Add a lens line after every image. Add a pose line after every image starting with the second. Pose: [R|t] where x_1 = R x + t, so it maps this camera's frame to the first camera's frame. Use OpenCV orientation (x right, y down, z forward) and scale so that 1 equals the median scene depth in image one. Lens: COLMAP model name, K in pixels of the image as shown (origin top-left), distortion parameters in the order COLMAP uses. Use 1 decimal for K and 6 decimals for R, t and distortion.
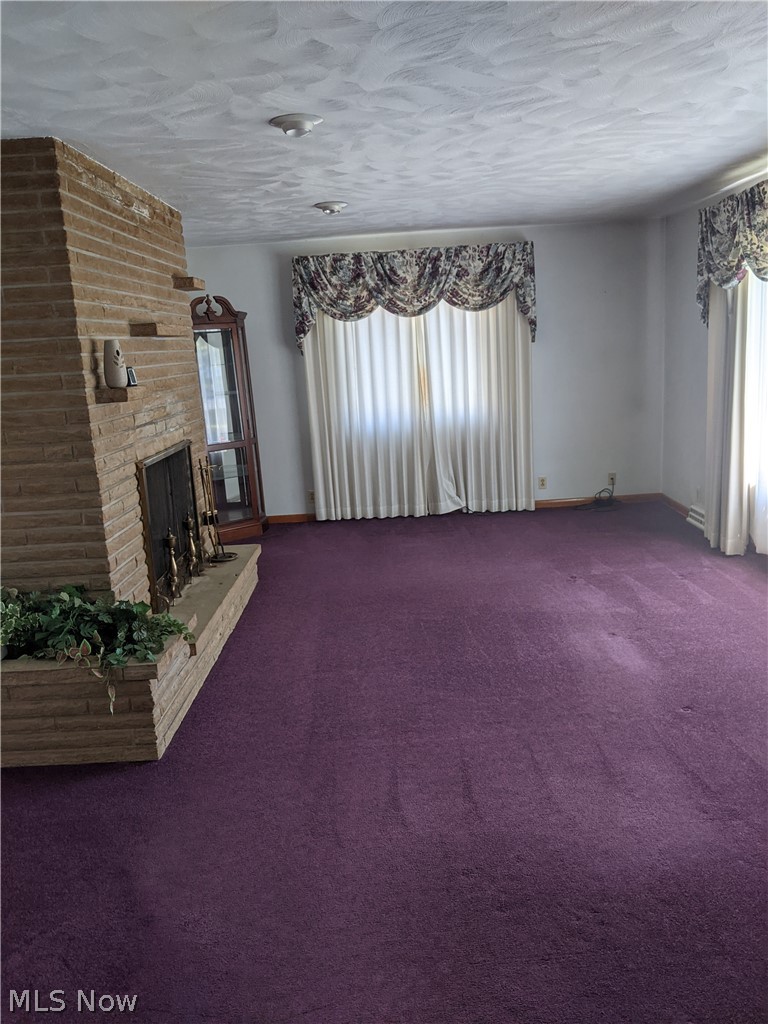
lens RADIAL K [[803.5, 0, 383.4], [0, 803.5, 514.8], [0, 0, 1]] dist [0.031496, -0.058131]
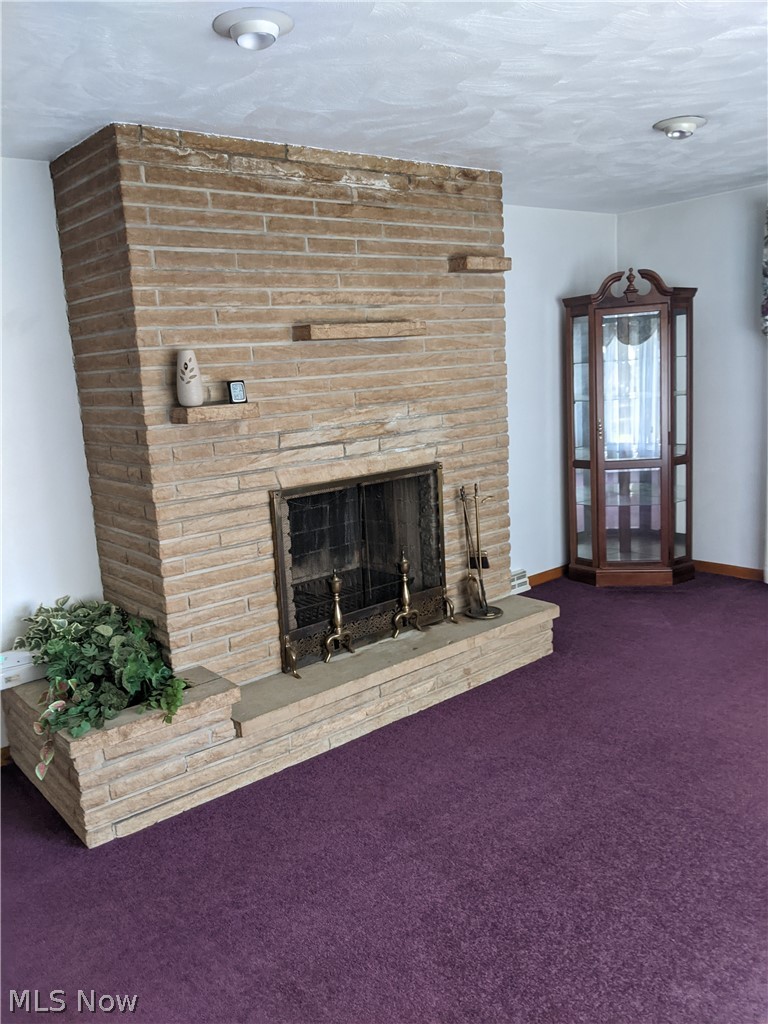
lens RADIAL K [[803.5, 0, 383.8], [0, 803.5, 510.7], [0, 0, 1]] dist [0.031496, -0.058131]
pose [[0.632029, 0.162759, -0.757660, 0.453650], [-0.137800, 0.985719, 0.096799, -0.155827], [0.762594, 0.043225, 0.645431, 0.594205]]
